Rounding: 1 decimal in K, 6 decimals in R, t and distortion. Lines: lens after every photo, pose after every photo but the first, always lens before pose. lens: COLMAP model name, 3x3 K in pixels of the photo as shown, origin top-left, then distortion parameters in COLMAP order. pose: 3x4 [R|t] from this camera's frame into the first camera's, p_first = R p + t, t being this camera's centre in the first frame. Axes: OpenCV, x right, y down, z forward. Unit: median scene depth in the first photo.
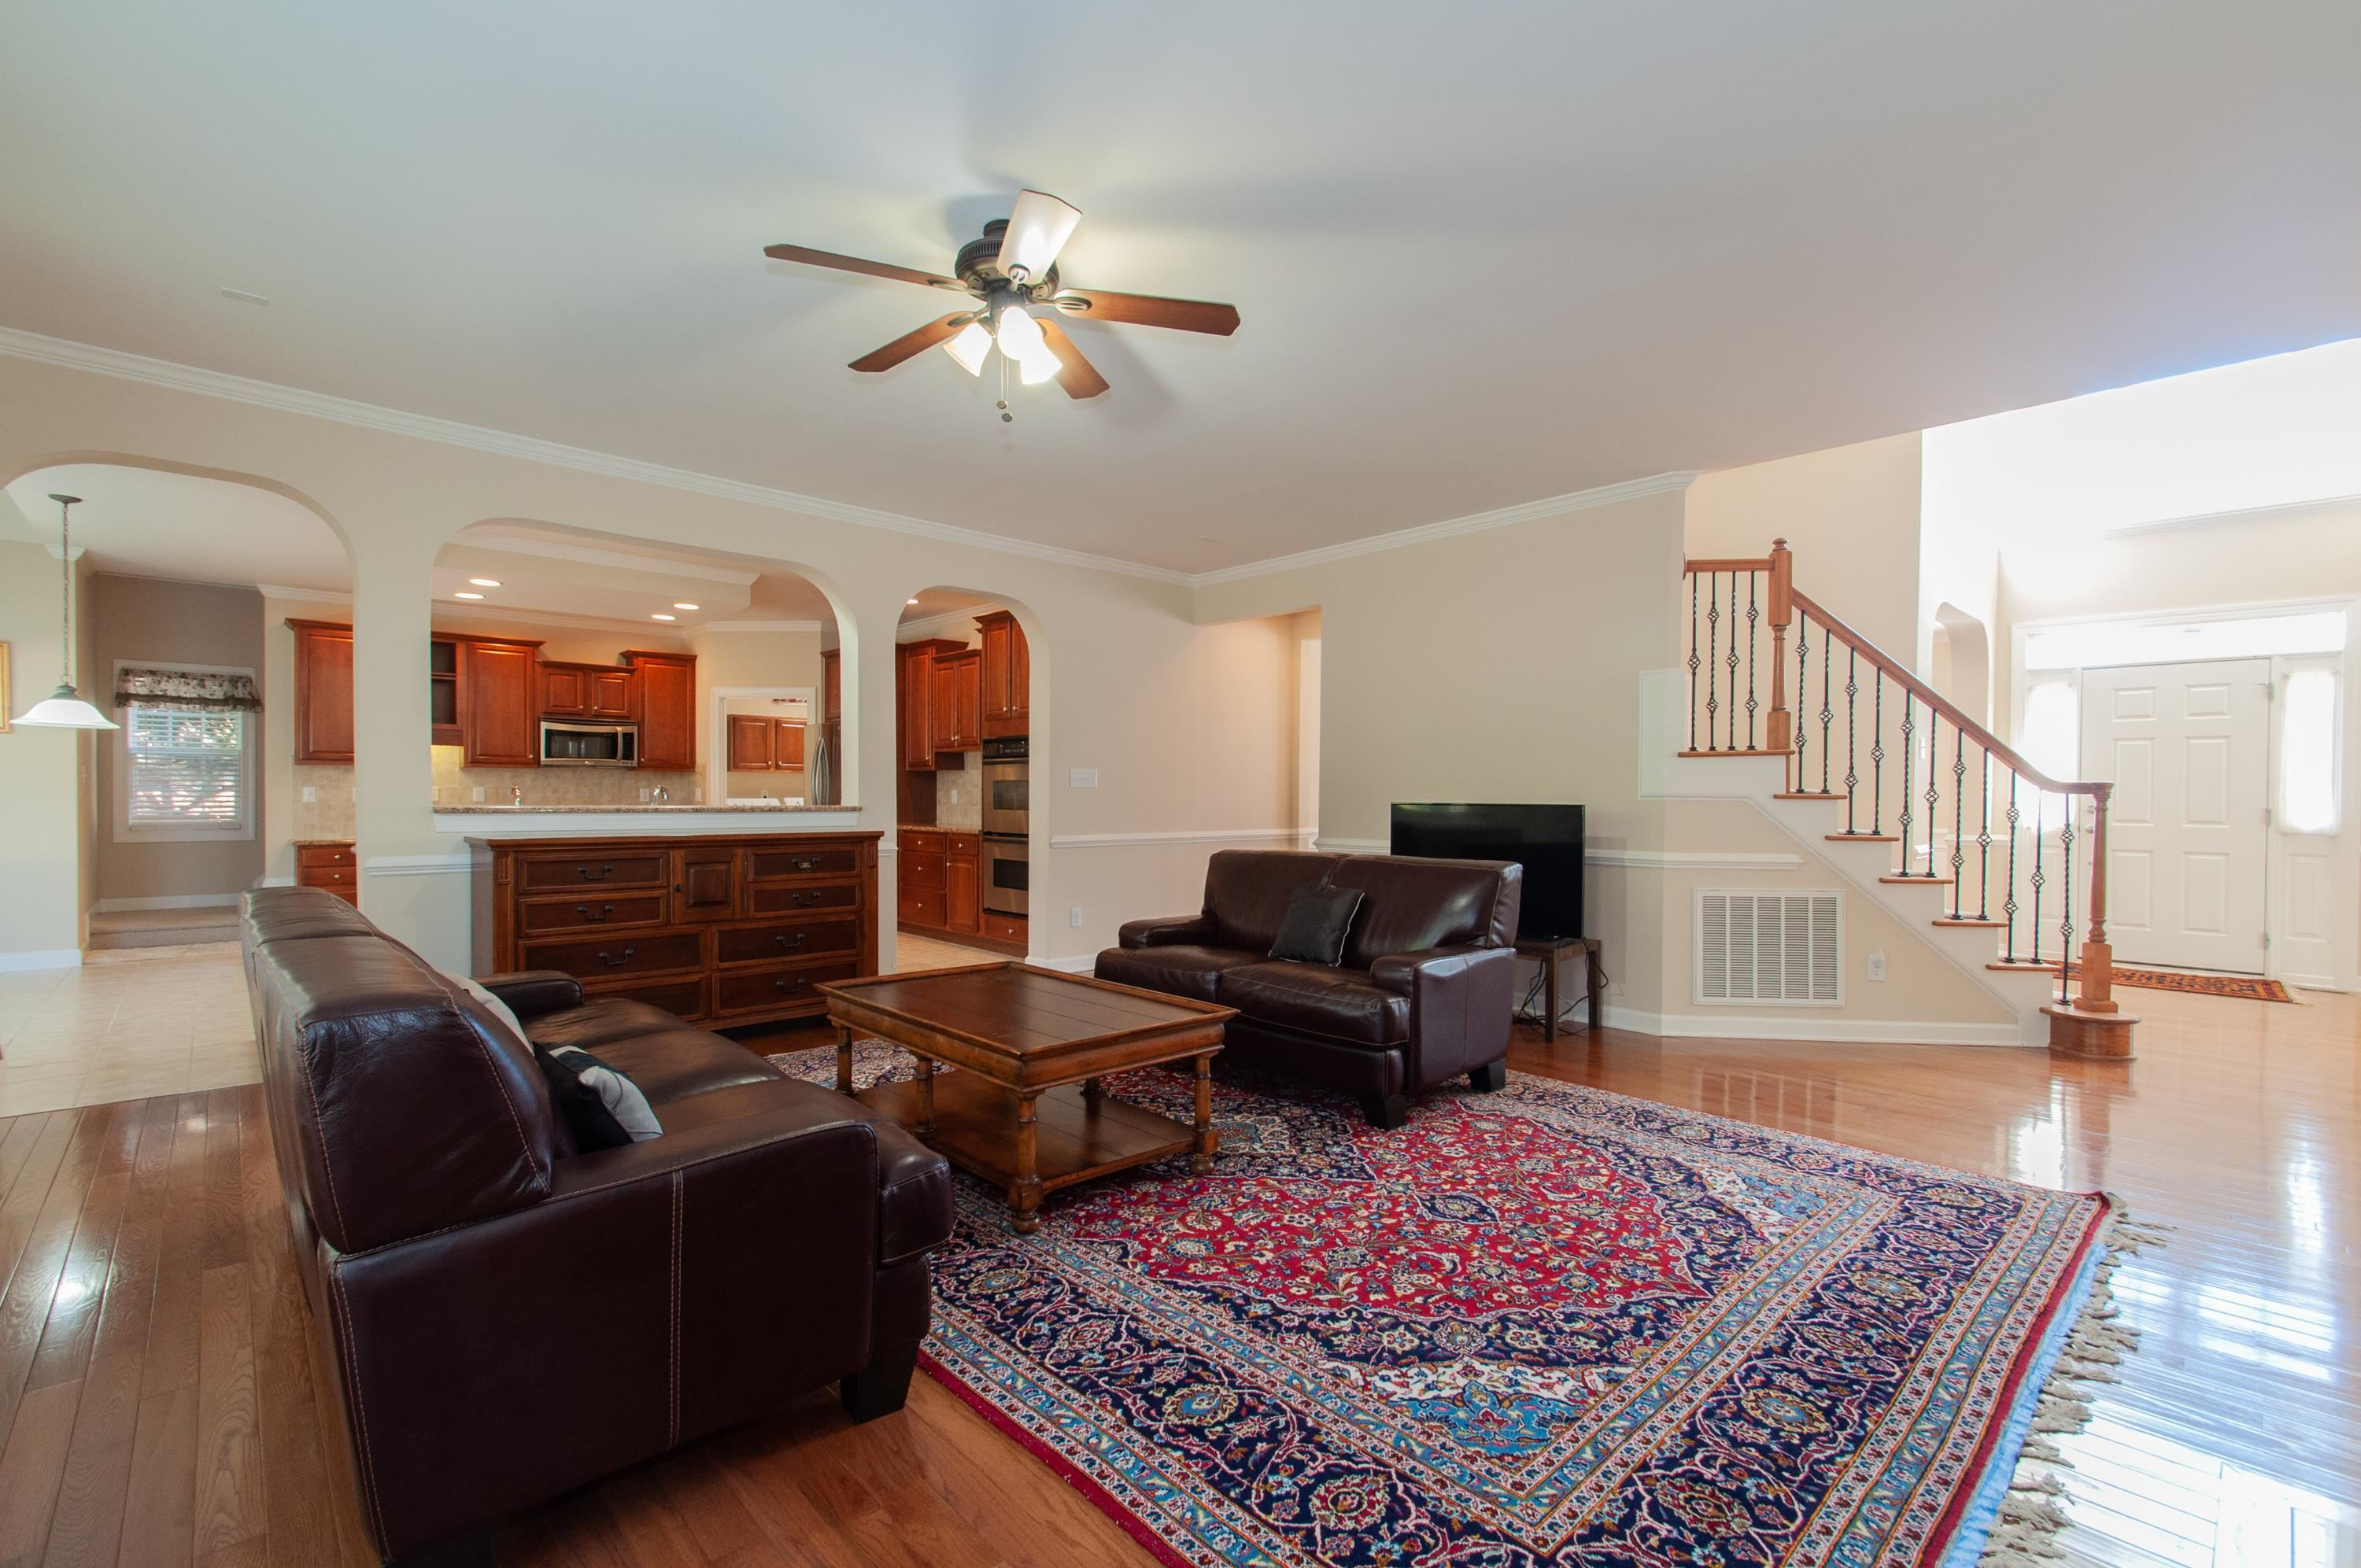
lens RADIAL K [[1033.7, 0, 1174.6], [0, 1033.7, 802.1], [0, 0, 1]] dist [0.000507, -0.000654]
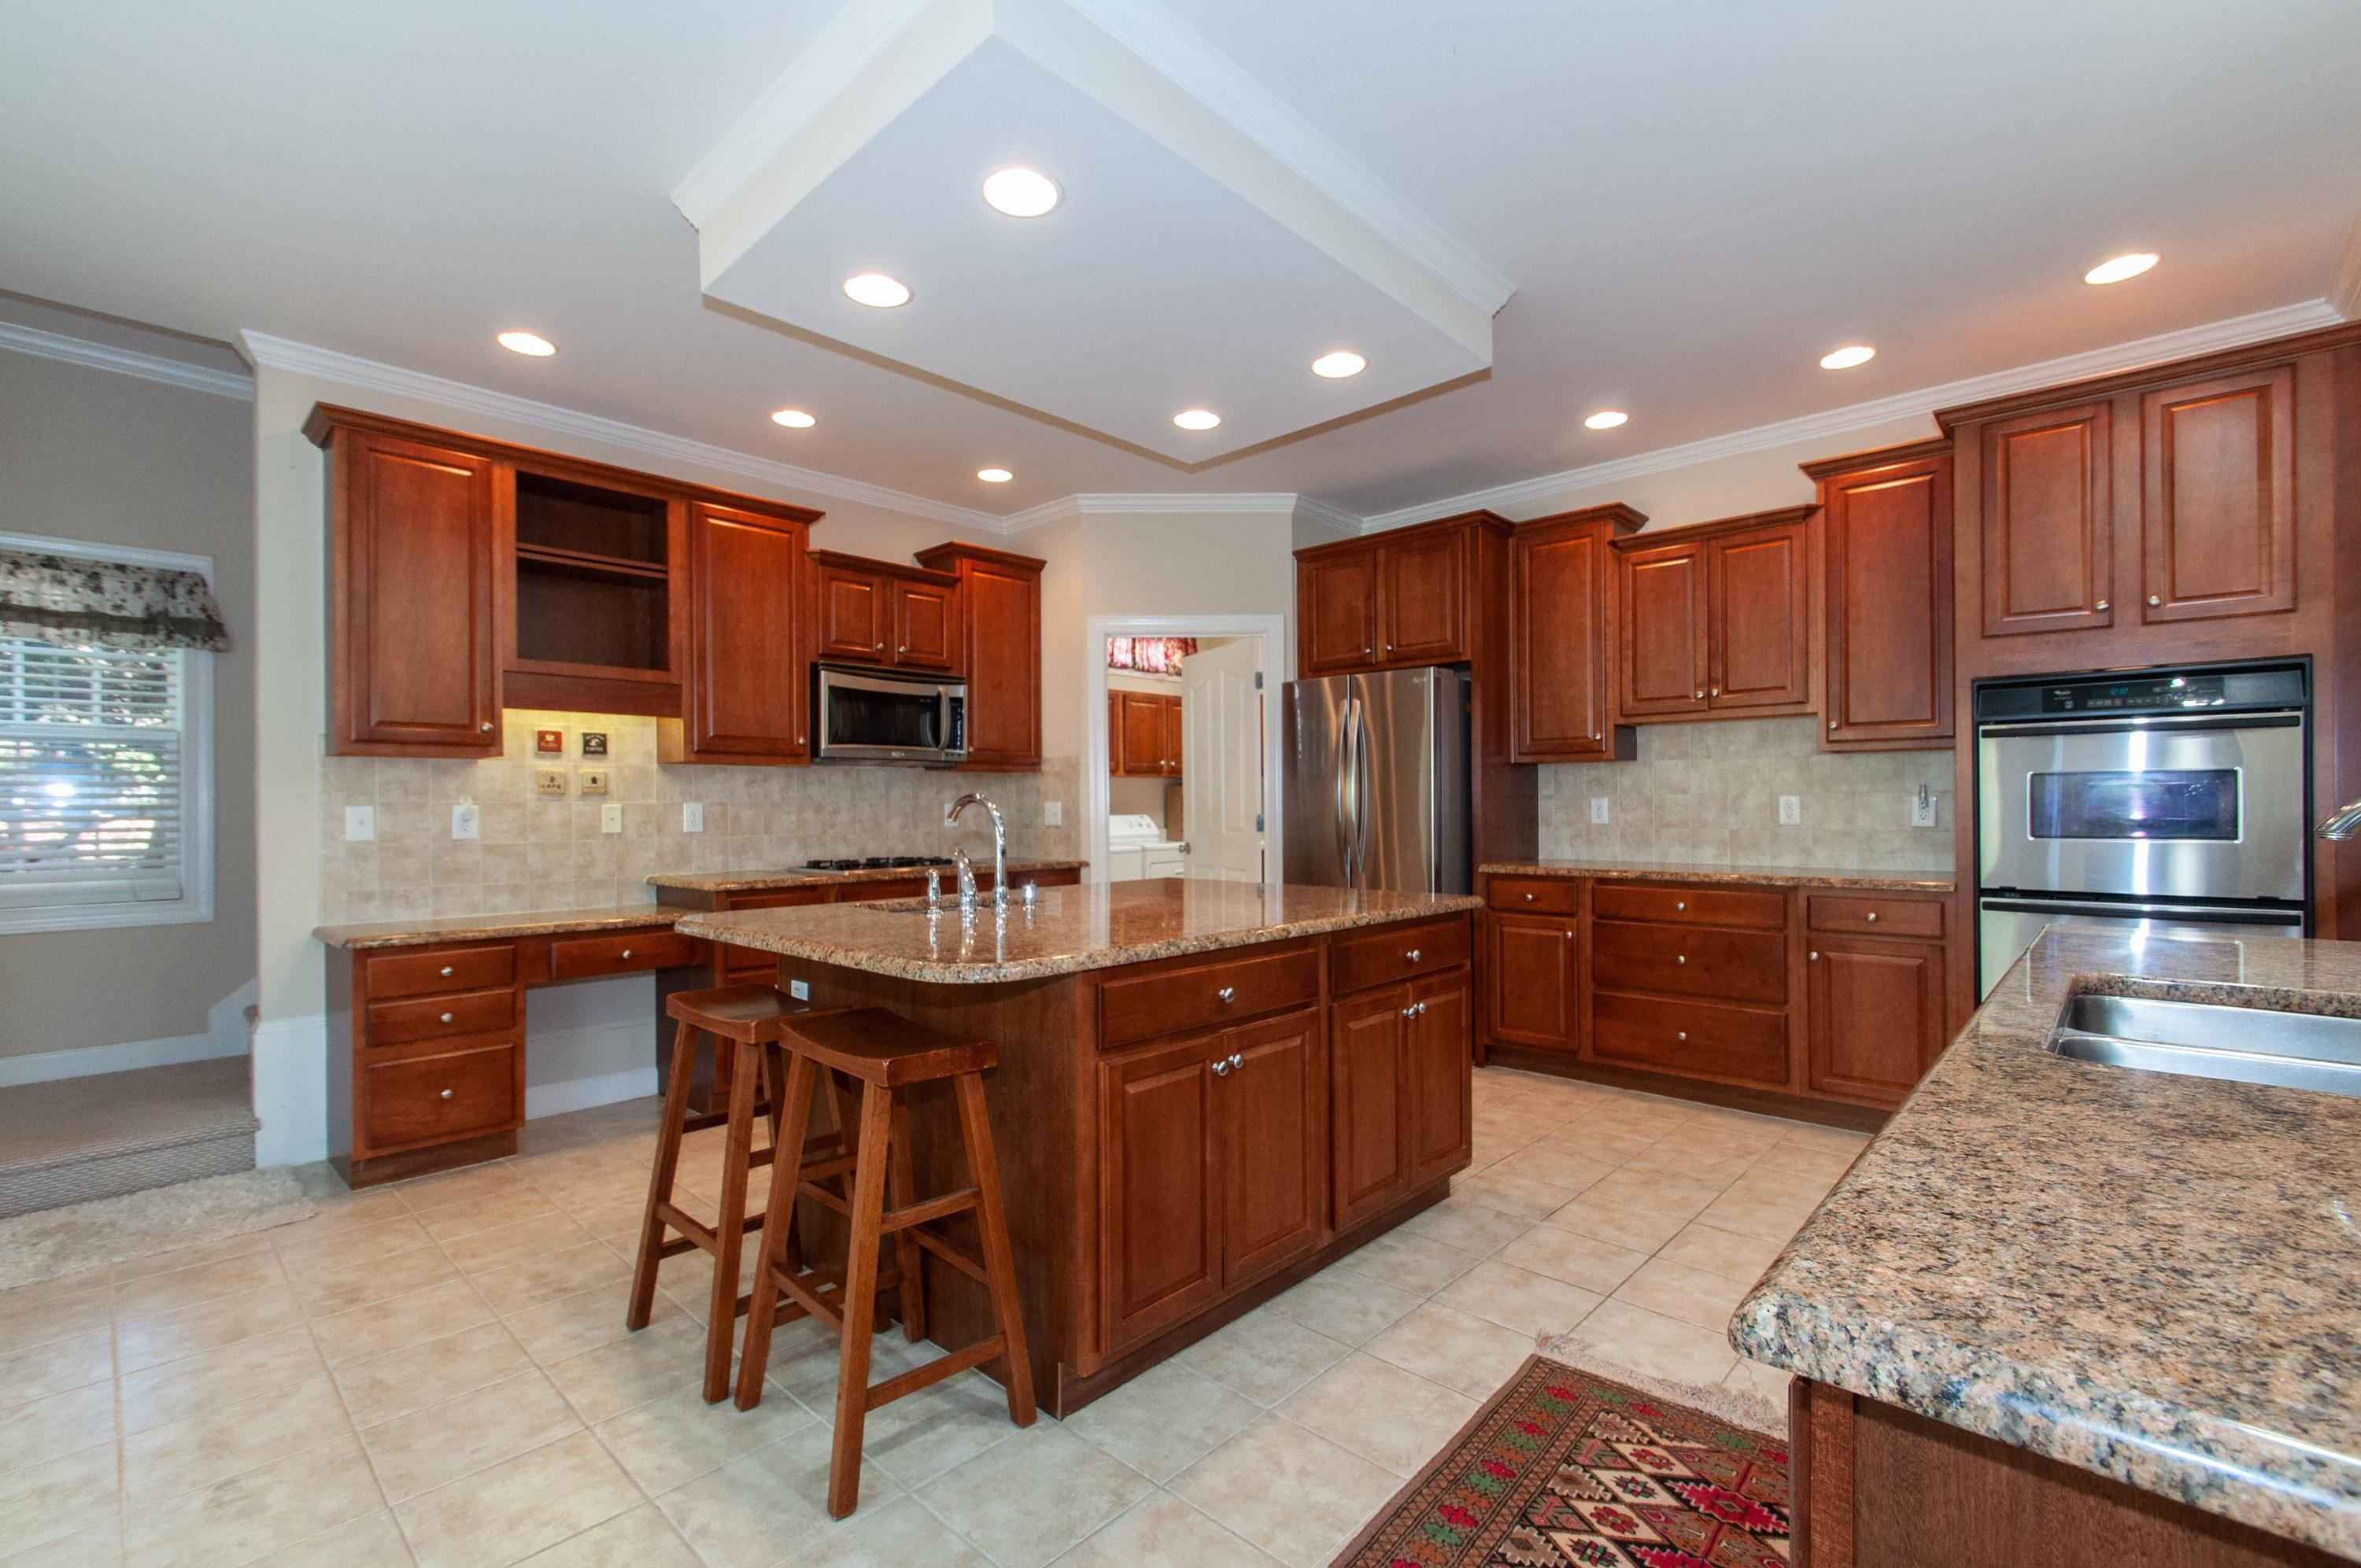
lens RADIAL K [[1025.1, 0, 1175.5], [0, 1025.1, 803.2], [0, 0, 1]] dist [0.000186, -0.000127]
pose [[0.997229, -0.012208, 0.073379, -0.484667], [0.013114, 0.999844, -0.011874, -0.005681], [-0.073222, 0.012804, 0.997233, 0.499644]]
